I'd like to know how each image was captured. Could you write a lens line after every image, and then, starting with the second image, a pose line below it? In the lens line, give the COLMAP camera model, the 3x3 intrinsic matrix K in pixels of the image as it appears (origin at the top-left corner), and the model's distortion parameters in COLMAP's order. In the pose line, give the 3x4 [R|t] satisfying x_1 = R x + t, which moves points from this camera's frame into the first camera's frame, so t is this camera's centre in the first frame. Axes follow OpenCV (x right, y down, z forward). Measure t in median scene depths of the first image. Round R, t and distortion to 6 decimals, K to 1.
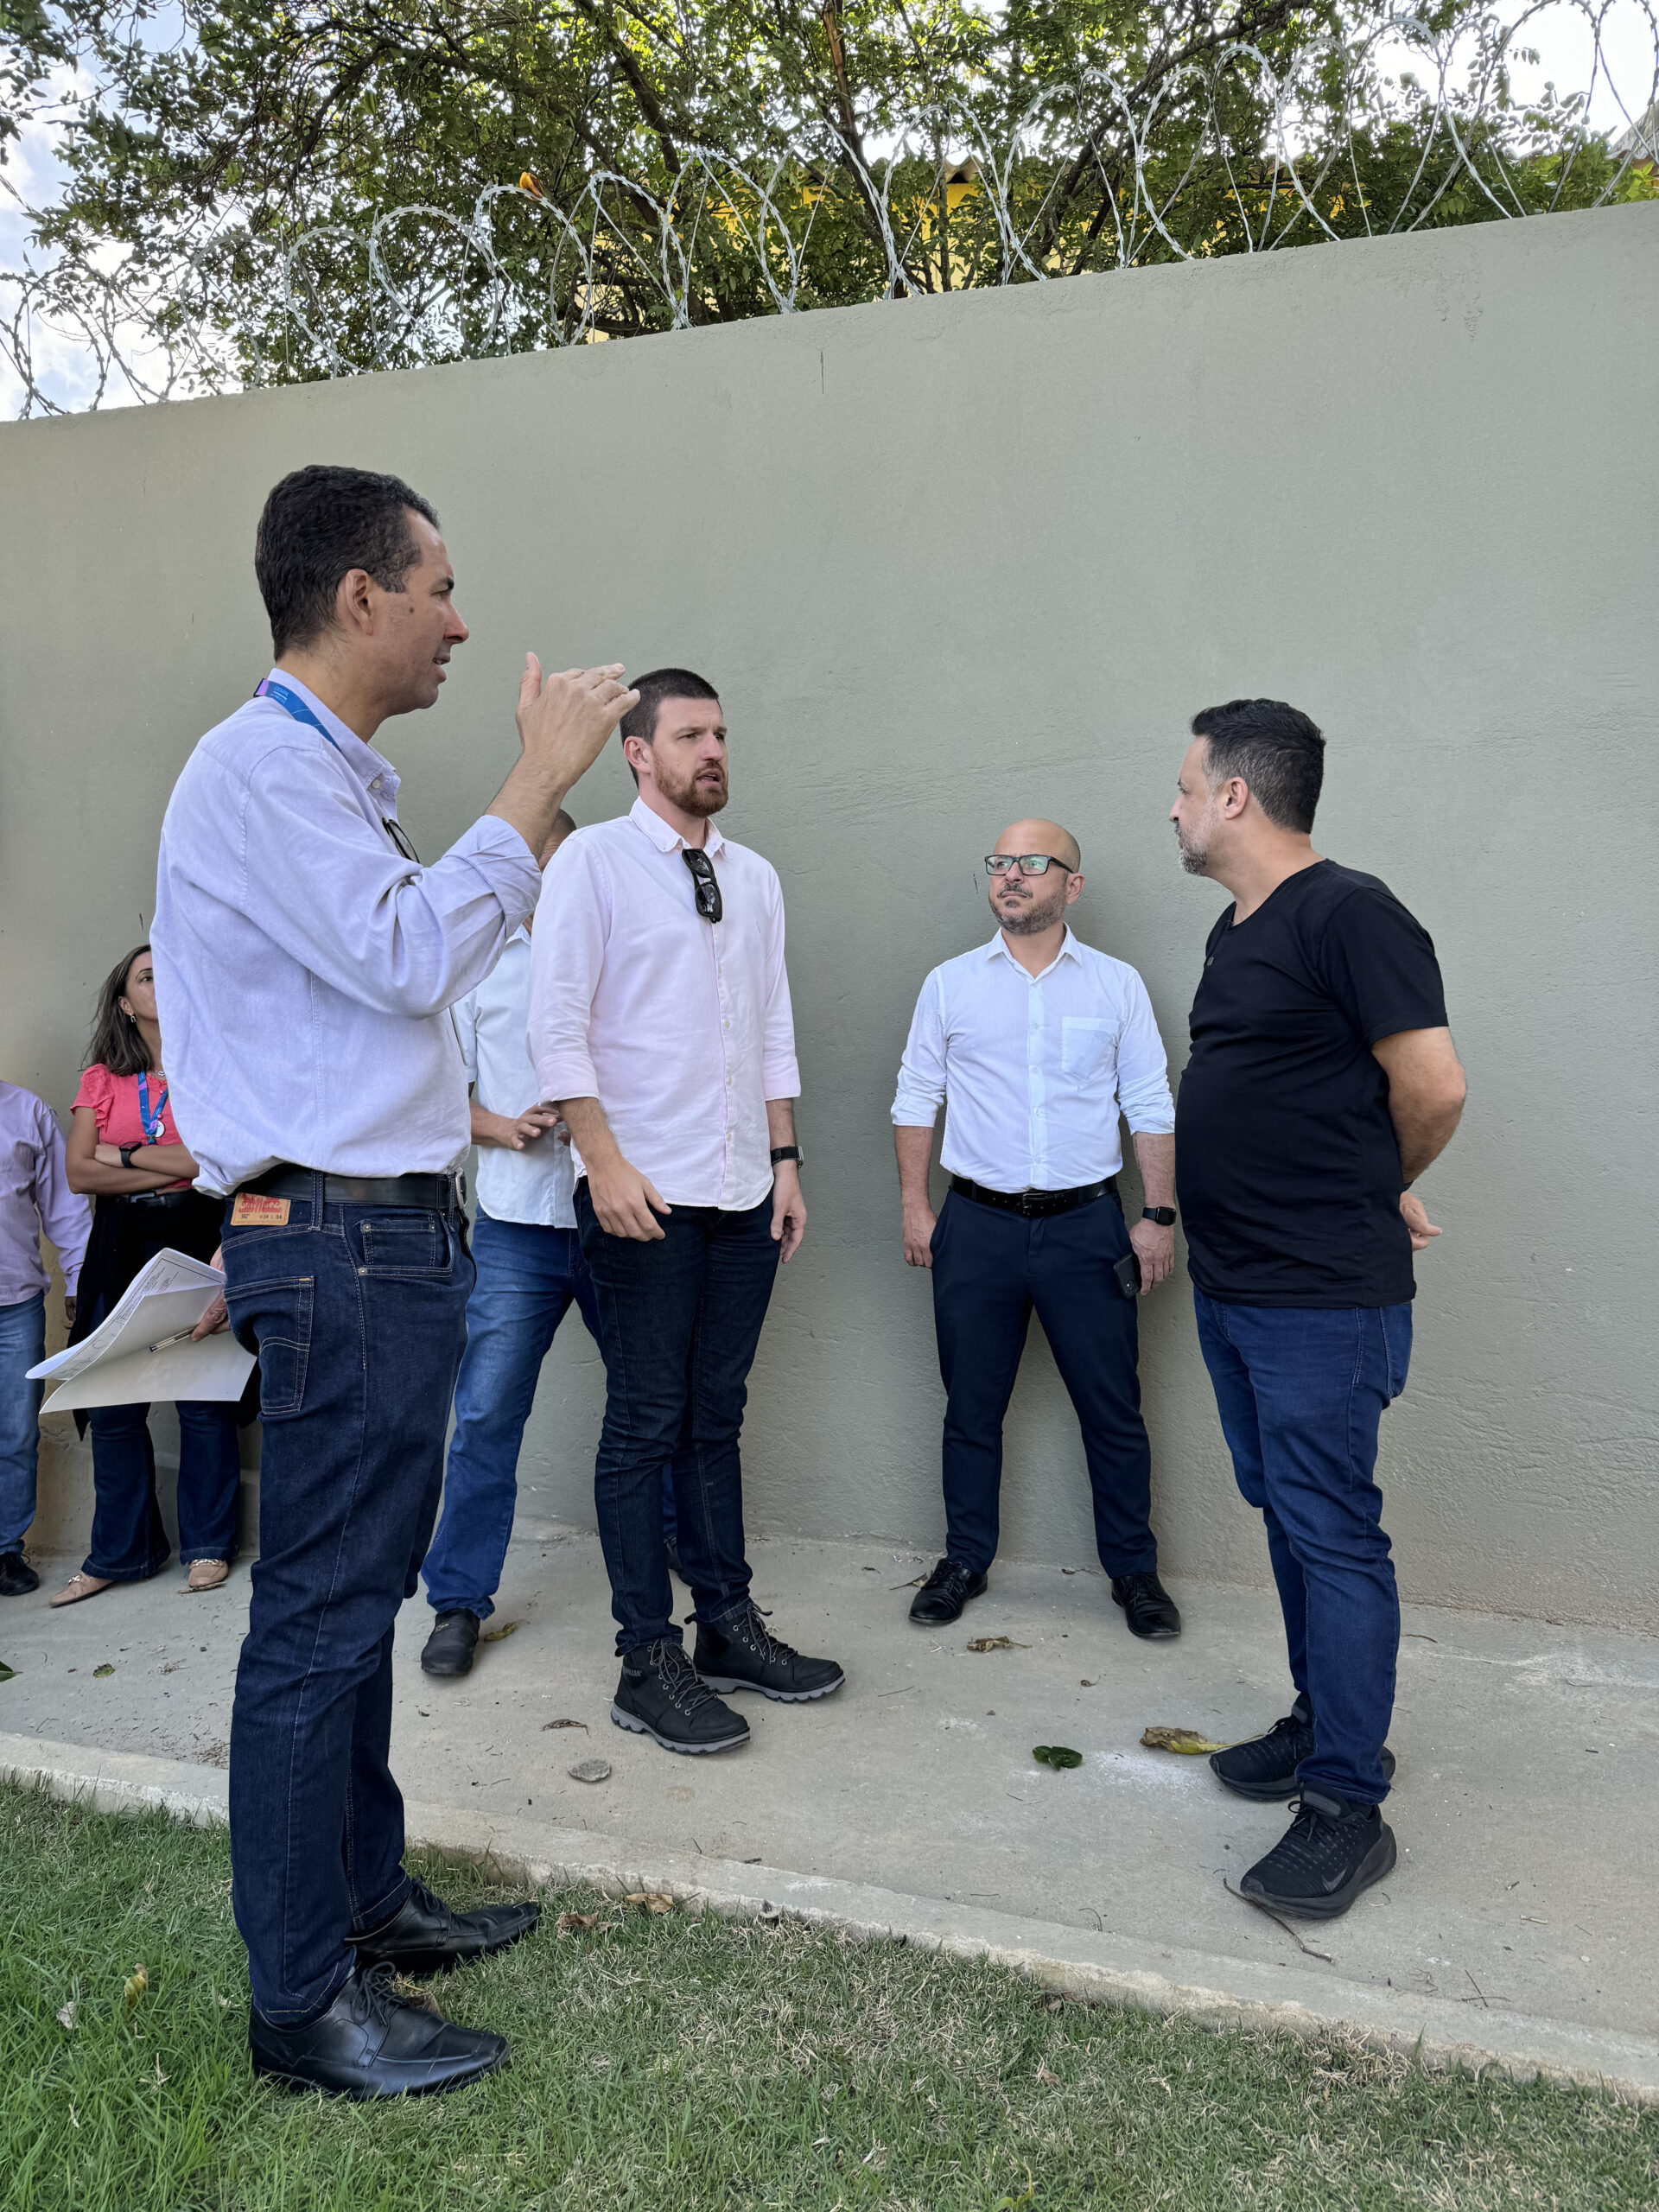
lens RADIAL K [[1739.0, 0, 833.3], [0, 1739.0, 1120.7], [0, 0, 1]] dist [-0.003169, -0.002325]
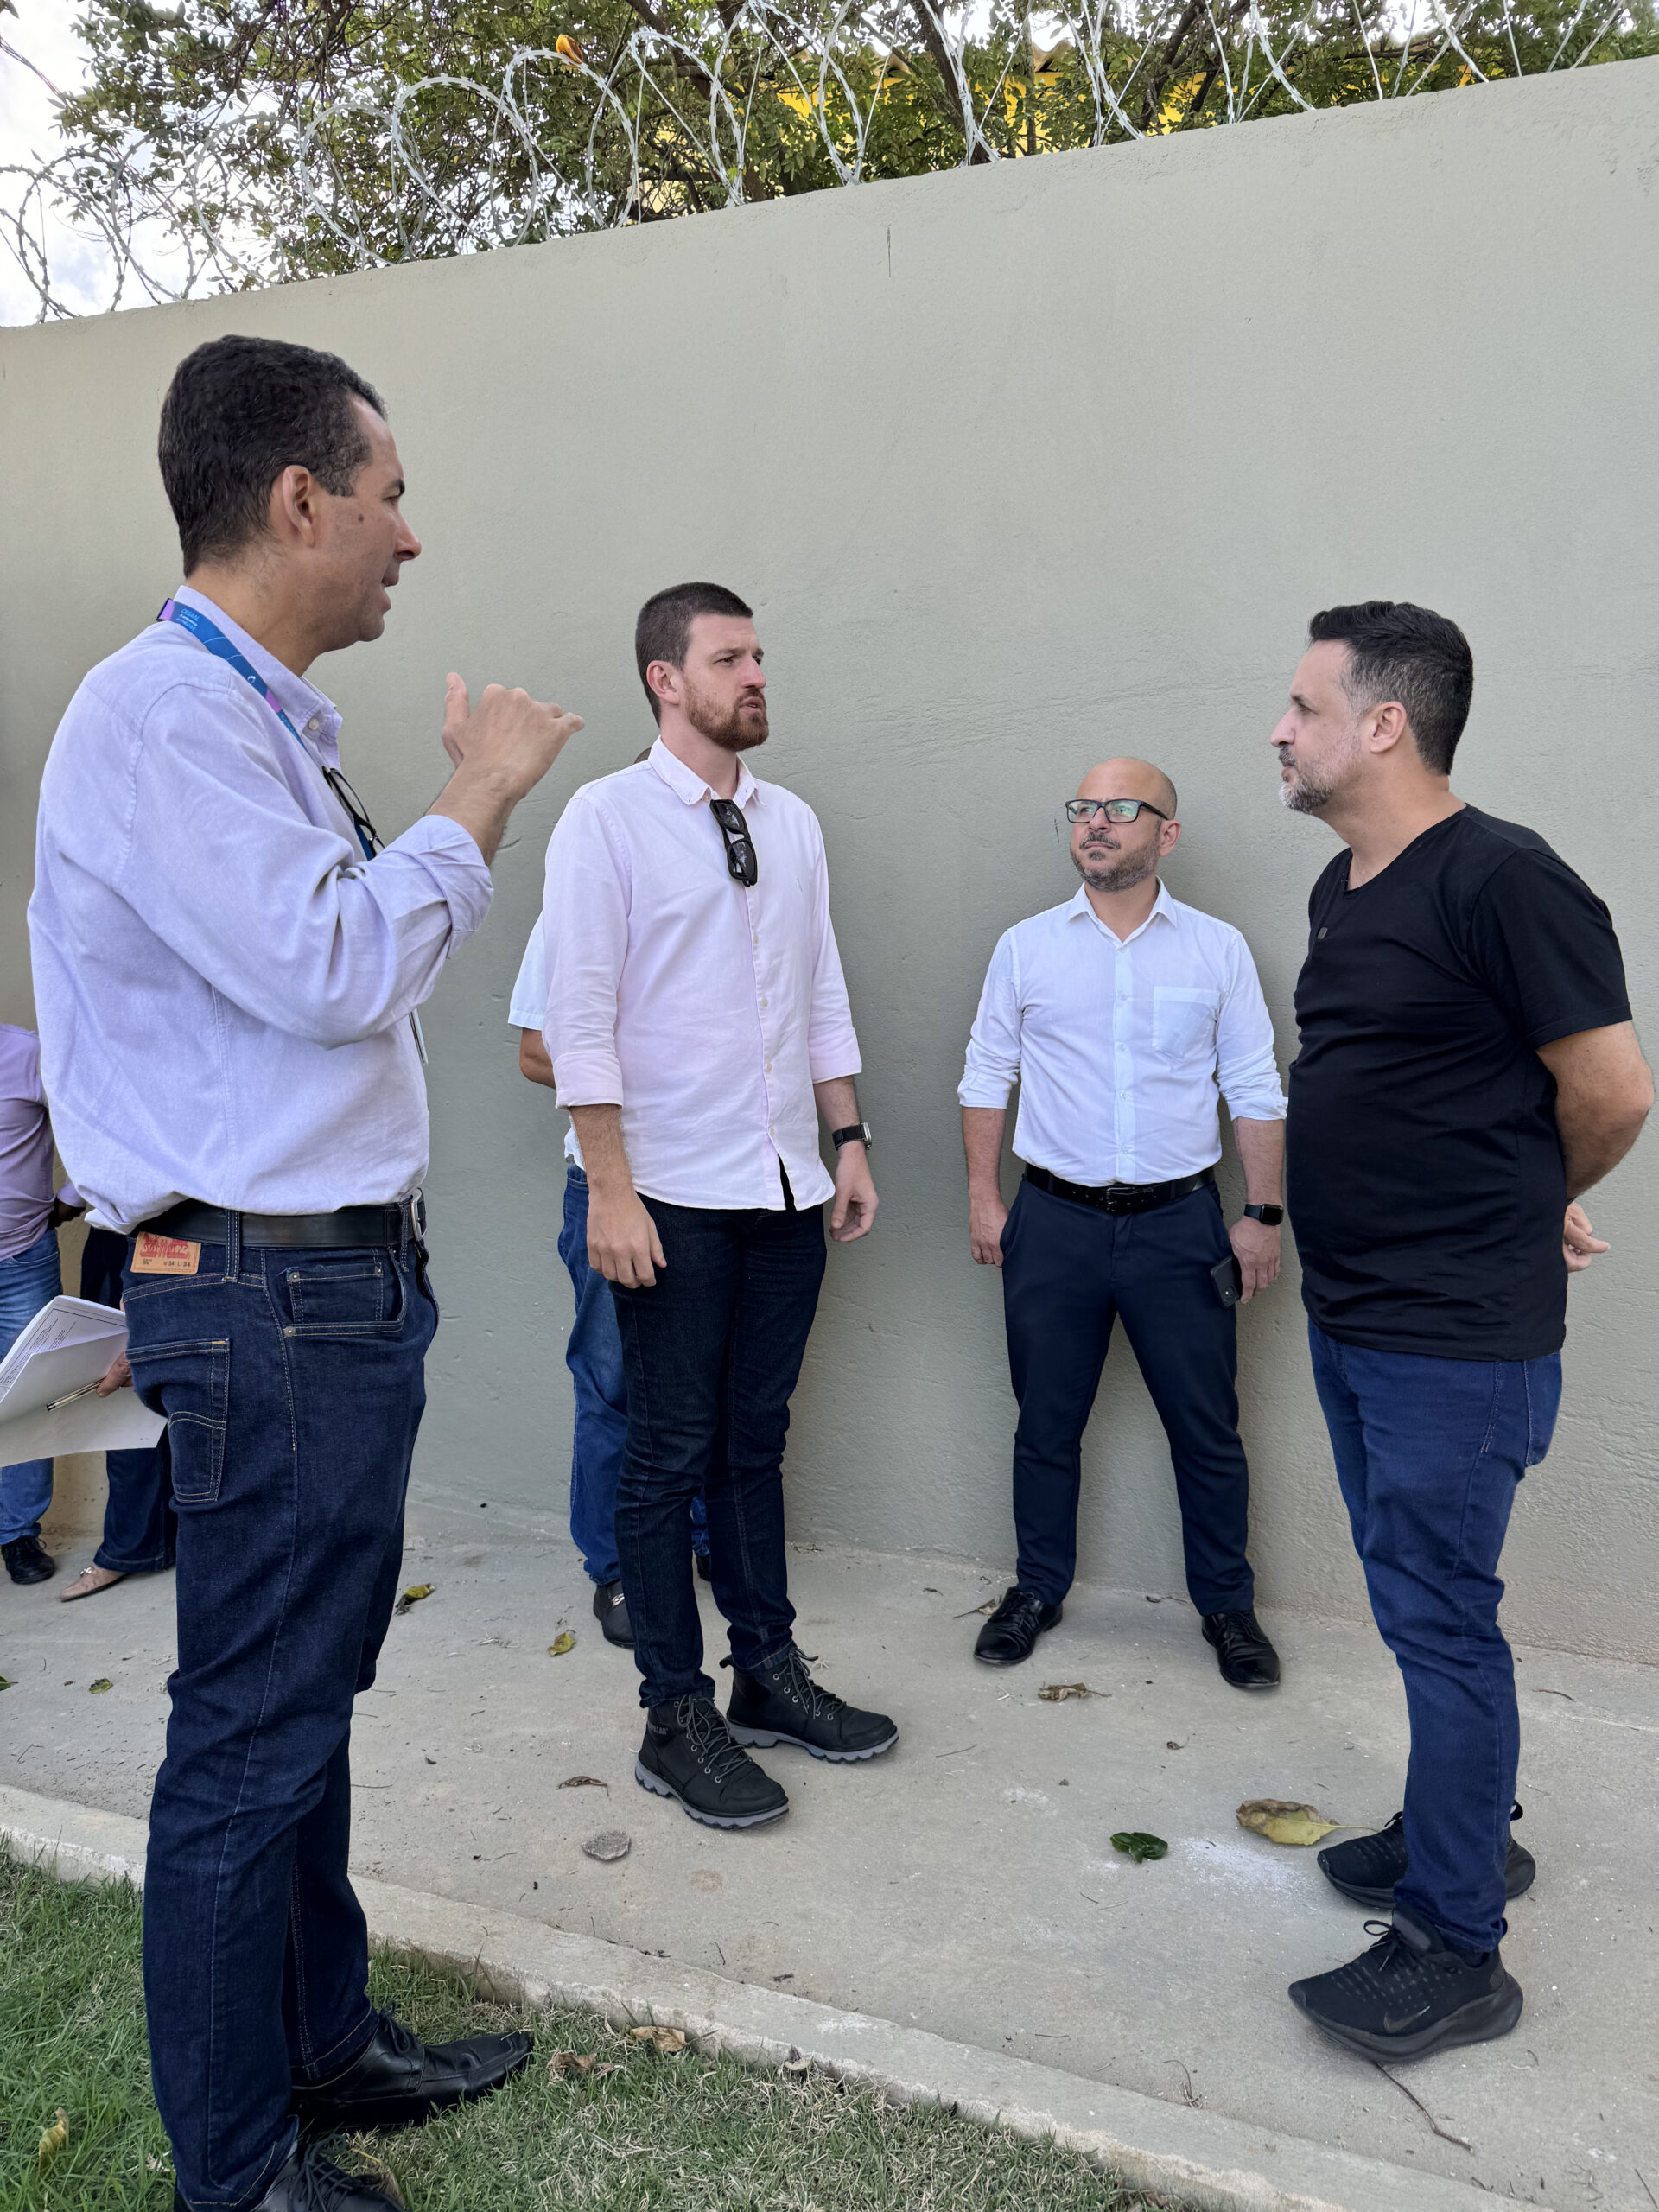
lens RADIAL K [[1739.0, 0, 828.5], [0, 1739.0, 1100.9], [0, 0, 1]] dist [-0.003169, -0.002325]
pose [[0.998706, 0.007741, -0.050255, 0.013849], [-0.006242, 0.999533, 0.029909, -0.030510], [0.050463, -0.029556, 0.998288, 0.129908]]
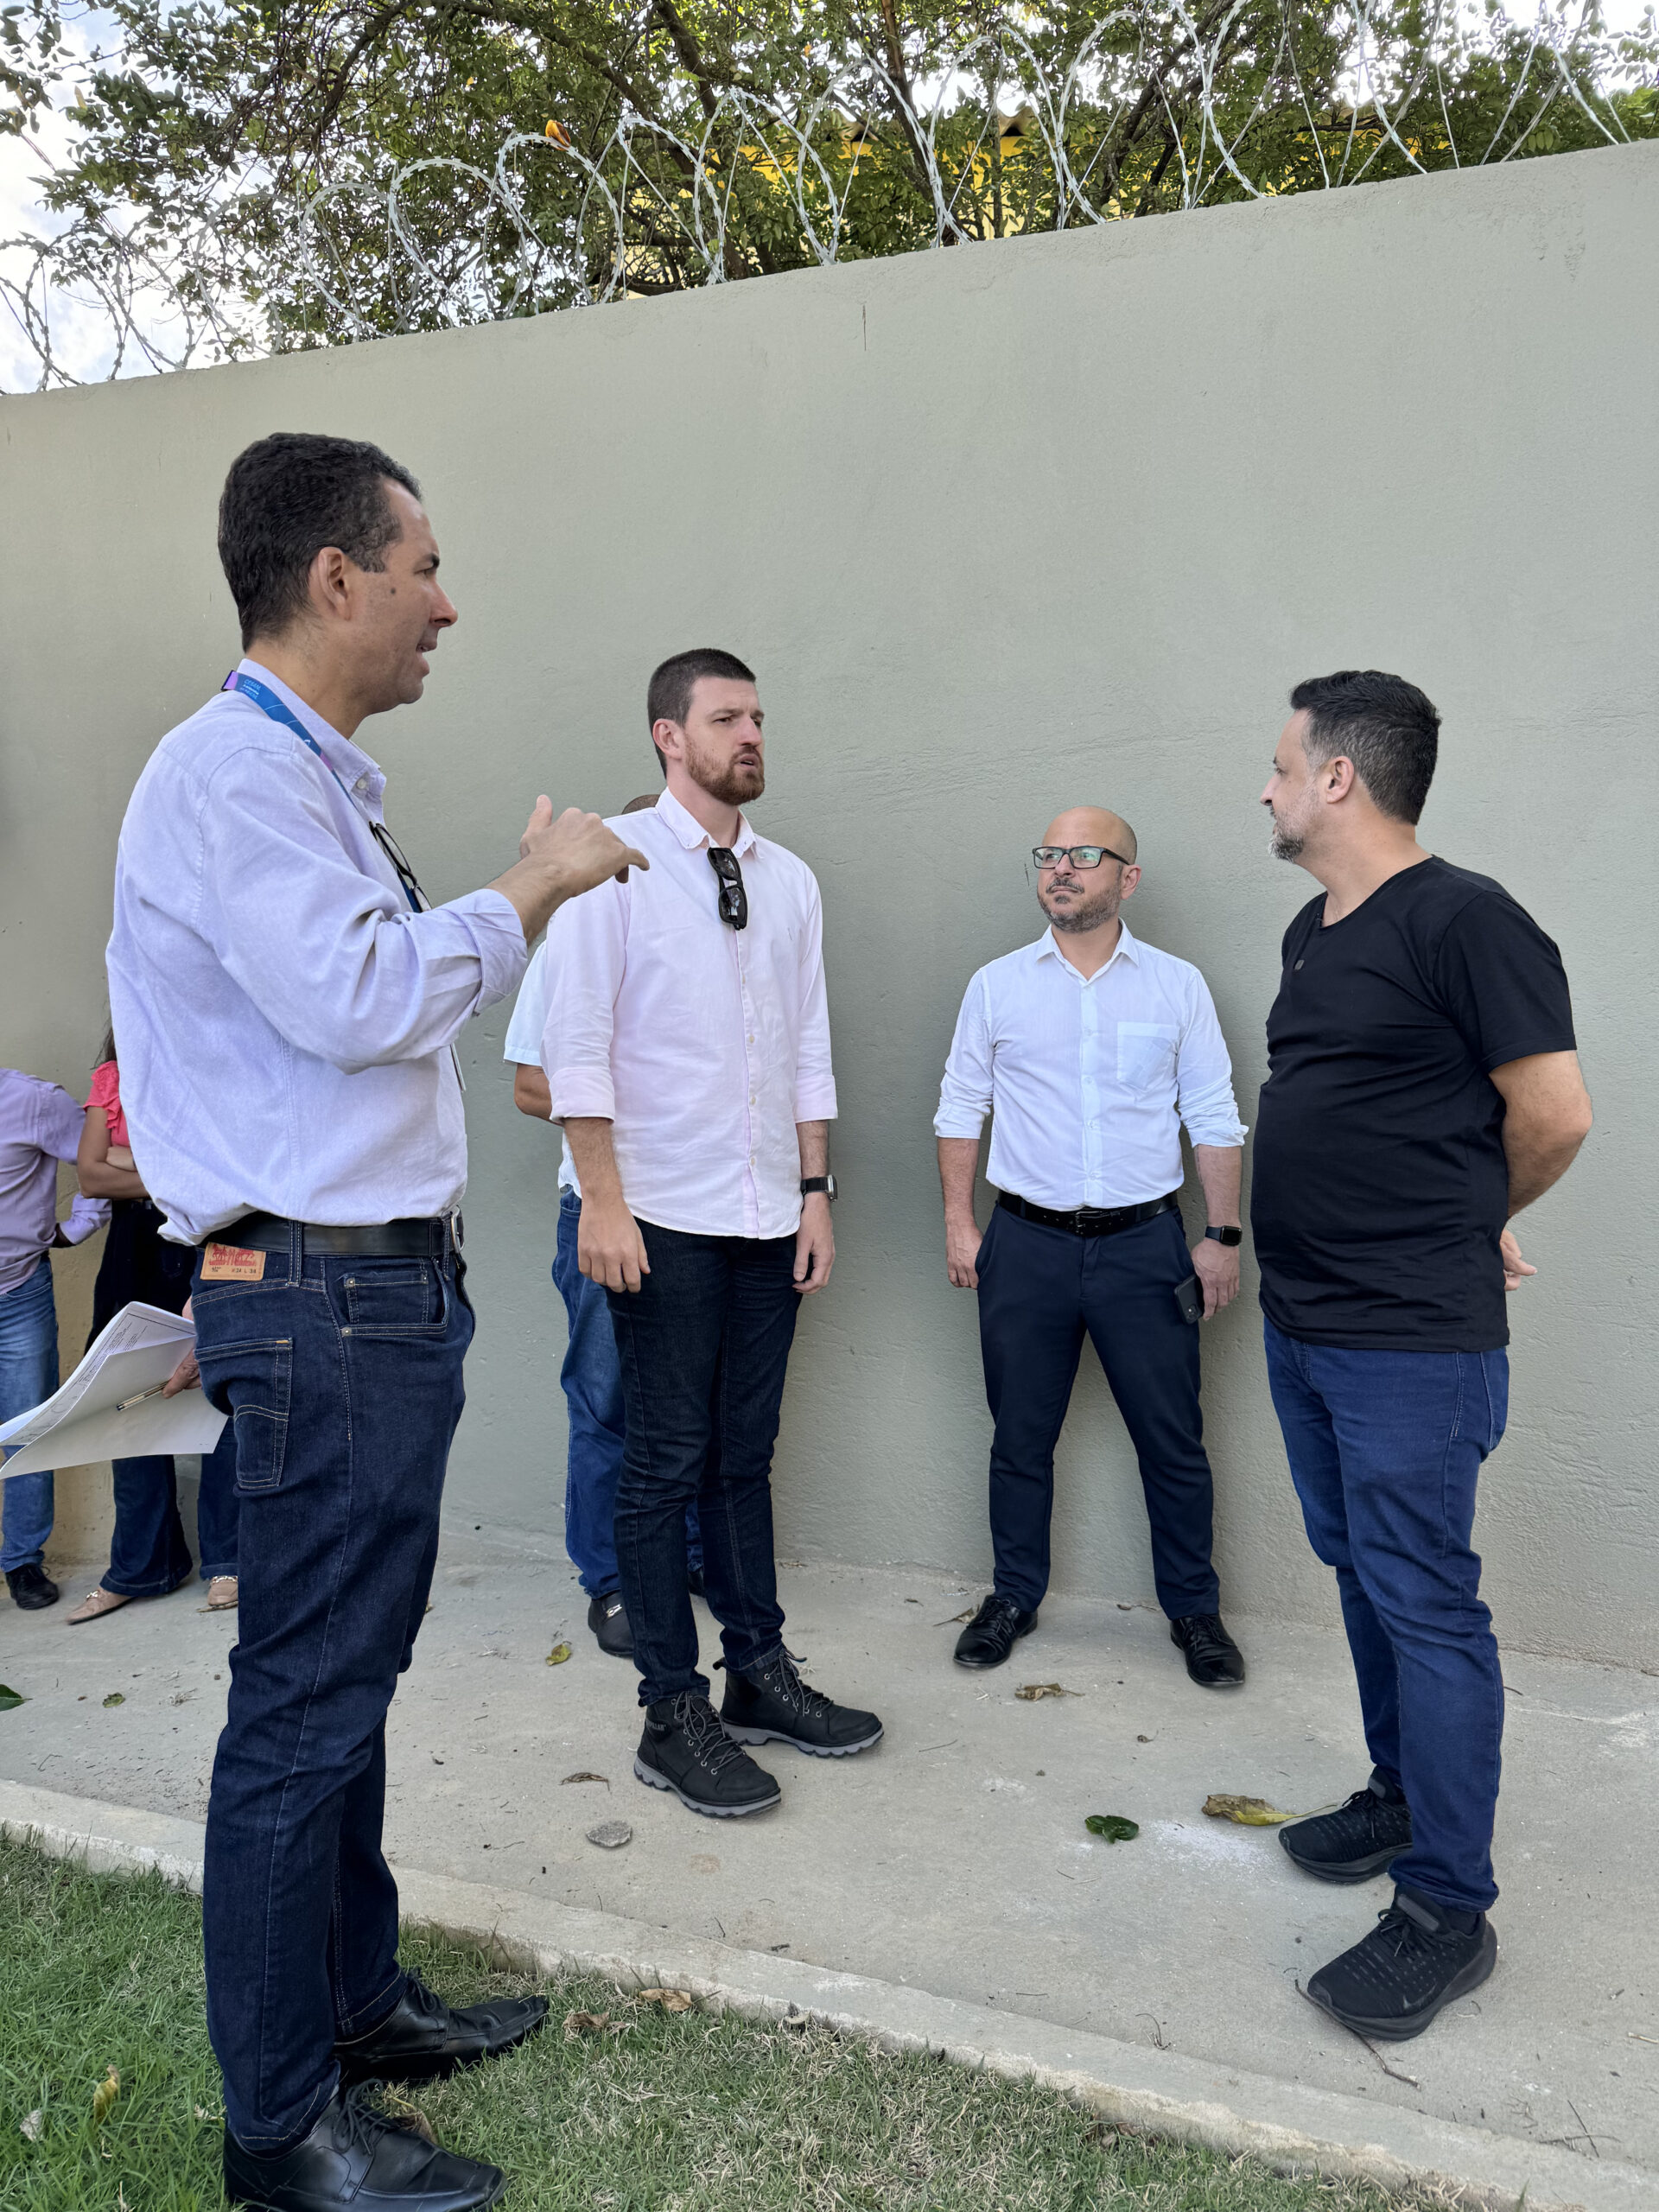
lens RADIAL K [[1739.0, 0, 822.2], [0, 1739.0, 1121.2], [0, 0, 1]] dist [-0.003169, -0.002325]
pose [[0.999344, 0.001915, -0.036171, 0.007371], [-0.001323, 0.999865, 0.016367, -0.024037], [0.036197, -0.016308, 0.999212, 0.073042]]
